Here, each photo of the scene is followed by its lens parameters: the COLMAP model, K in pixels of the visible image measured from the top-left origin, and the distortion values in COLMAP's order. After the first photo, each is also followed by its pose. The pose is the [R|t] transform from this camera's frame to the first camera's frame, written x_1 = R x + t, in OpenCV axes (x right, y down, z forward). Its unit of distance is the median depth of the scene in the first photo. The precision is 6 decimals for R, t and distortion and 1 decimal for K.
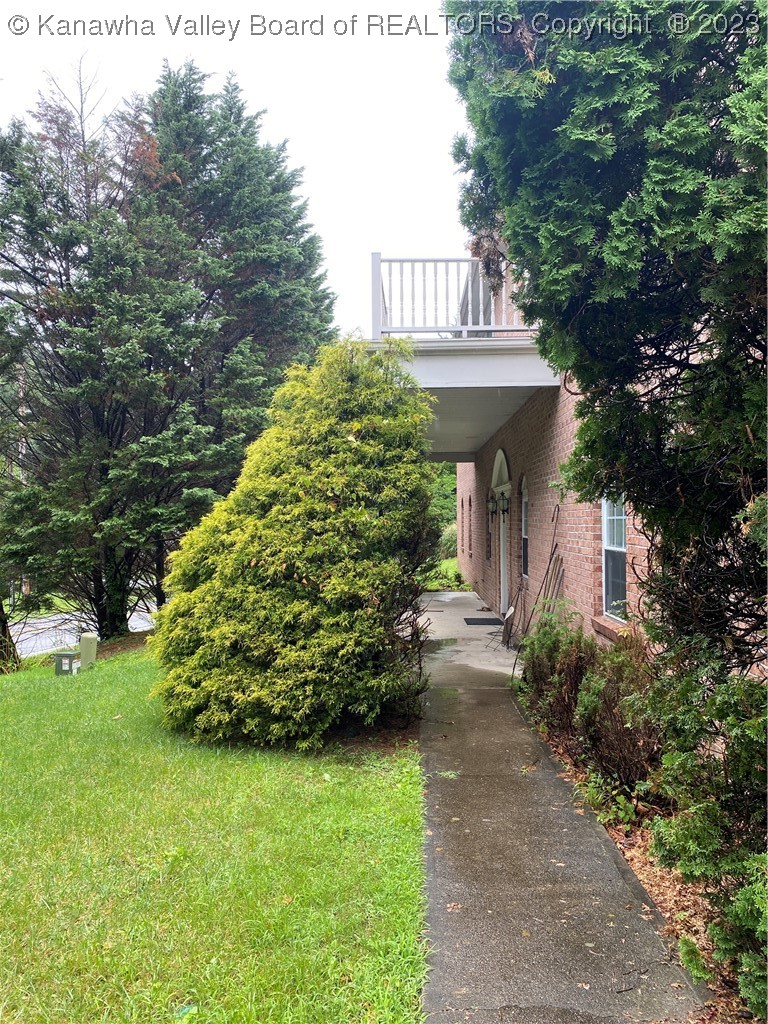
lens RADIAL K [[789.4, 0, 384.0], [0, 789.4, 512.0], [0, 0, 1]] dist [0.001749, 0.013872]
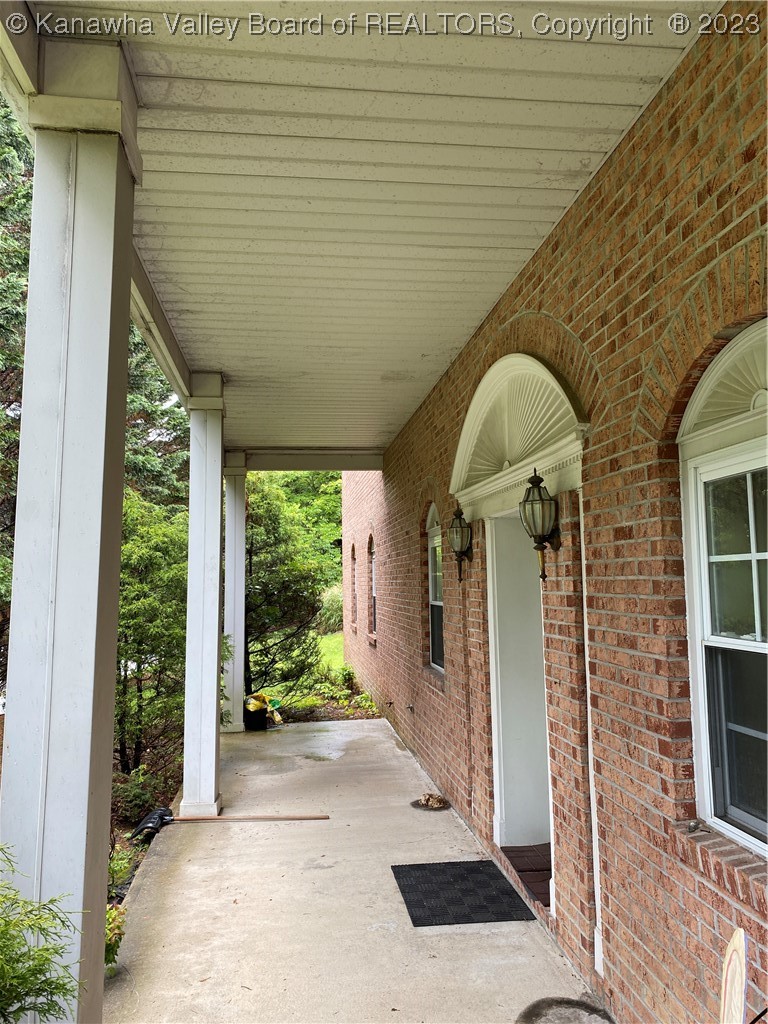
lens RADIAL K [[789.4, 0, 384.0], [0, 789.4, 512.0], [0, 0, 1]] dist [0.001749, 0.013872]
pose [[0.988176, 0.005148, 0.153238, 0.030604], [0.006539, 0.997112, -0.075669, 0.004944], [-0.153185, 0.075777, 0.985288, 0.421366]]
